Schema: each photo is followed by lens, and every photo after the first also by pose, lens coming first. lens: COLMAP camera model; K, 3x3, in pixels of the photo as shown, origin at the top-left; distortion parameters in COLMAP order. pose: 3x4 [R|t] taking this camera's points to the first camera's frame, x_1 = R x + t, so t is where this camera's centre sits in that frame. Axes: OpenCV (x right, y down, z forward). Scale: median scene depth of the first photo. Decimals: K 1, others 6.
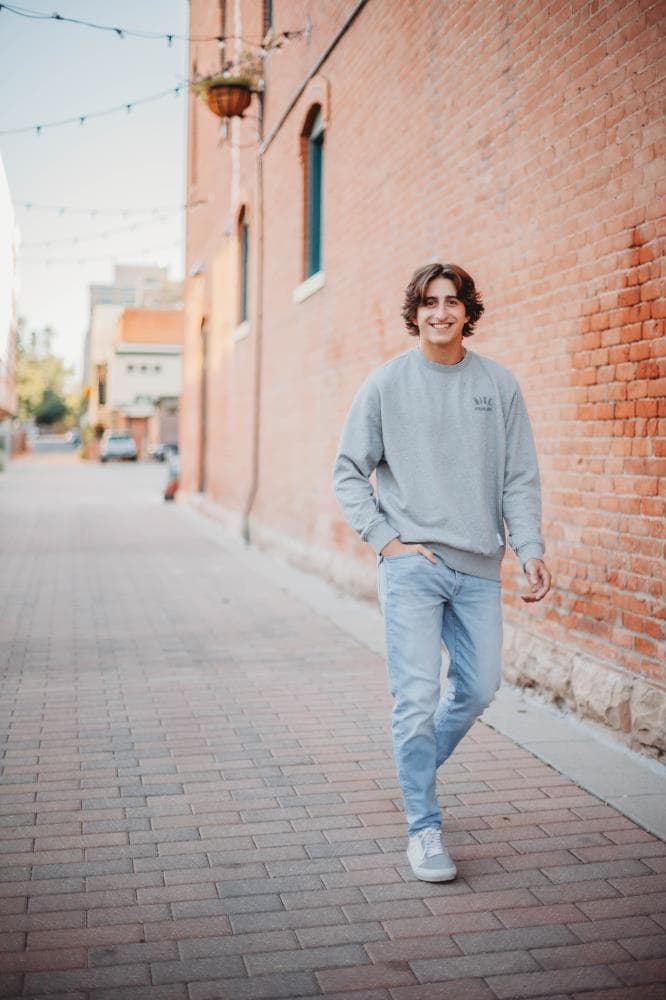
lens RADIAL K [[1447.9, 0, 333.0], [0, 1447.9, 500.0], [0, 0, 1]] dist [-0.122840, 0.014453]
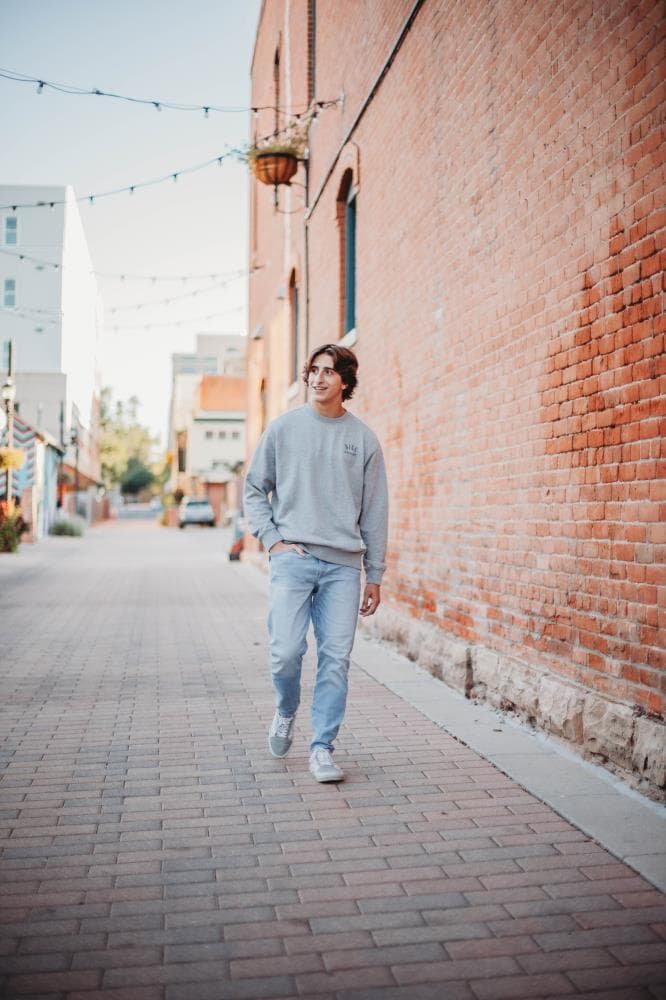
lens RADIAL K [[1447.9, 0, 333.0], [0, 1447.9, 500.0], [0, 0, 1]] dist [-0.122840, 0.014453]
pose [[0.998092, -0.008301, -0.061182, 0.075405], [0.005411, 0.998868, -0.047264, 0.026784], [0.061505, 0.046843, 0.997007, -0.065871]]
